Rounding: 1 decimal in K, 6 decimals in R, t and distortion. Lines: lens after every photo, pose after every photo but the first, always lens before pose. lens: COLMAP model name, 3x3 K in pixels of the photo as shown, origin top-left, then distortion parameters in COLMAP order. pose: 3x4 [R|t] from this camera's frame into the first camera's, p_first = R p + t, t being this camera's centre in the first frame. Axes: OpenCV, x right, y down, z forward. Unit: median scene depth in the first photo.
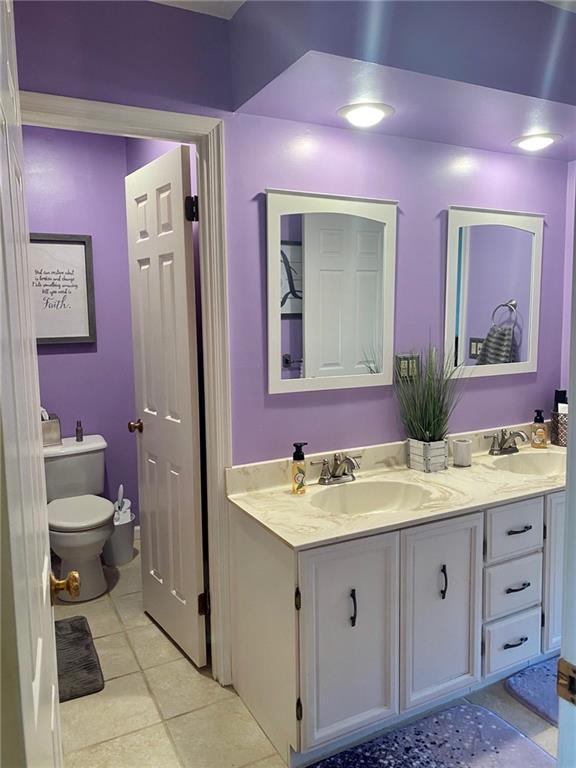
lens RADIAL K [[588.5, 0, 294.4], [0, 588.5, 379.4], [0, 0, 1]] dist [0.039743, -0.055131]
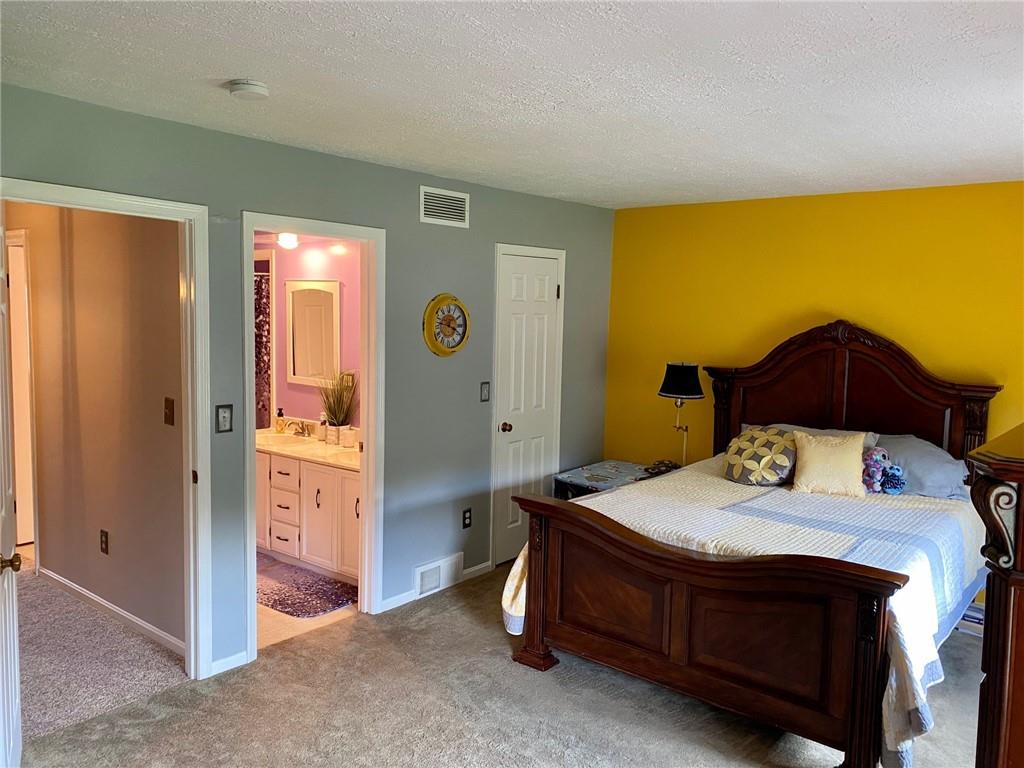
lens RADIAL K [[784.6, 0, 512.0], [0, 784.6, 384.0], [0, 0, 1]] dist [0.039743, -0.055131]
pose [[0.393788, 0.107599, -0.912882, 2.597414], [-0.132149, 0.989435, 0.059617, -0.220376], [0.909653, 0.097160, 0.403847, 0.618055]]
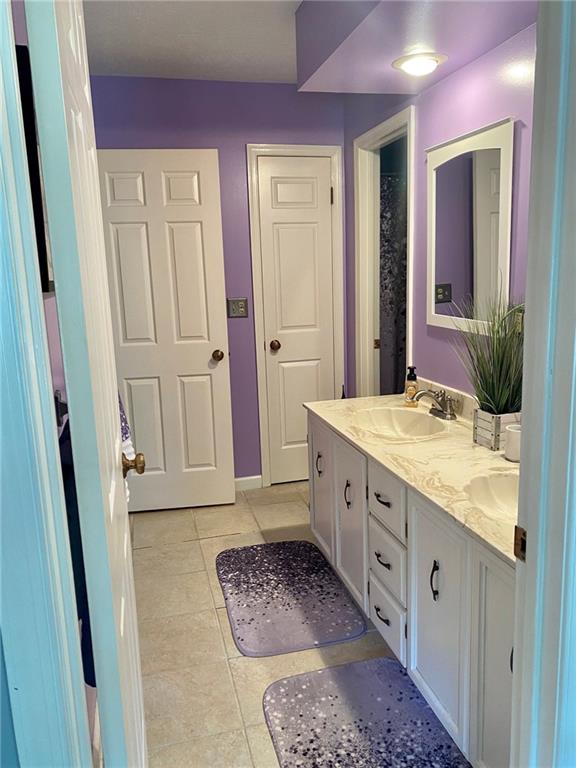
lens RADIAL K [[588.5, 0, 294.4], [0, 588.5, 379.4], [0, 0, 1]] dist [0.039743, -0.055131]
pose [[-0.218387, 0.205677, -0.953941, 1.182326], [-0.070110, 0.971704, 0.225557, -0.117216], [0.973340, 0.116140, -0.197788, 0.974422]]
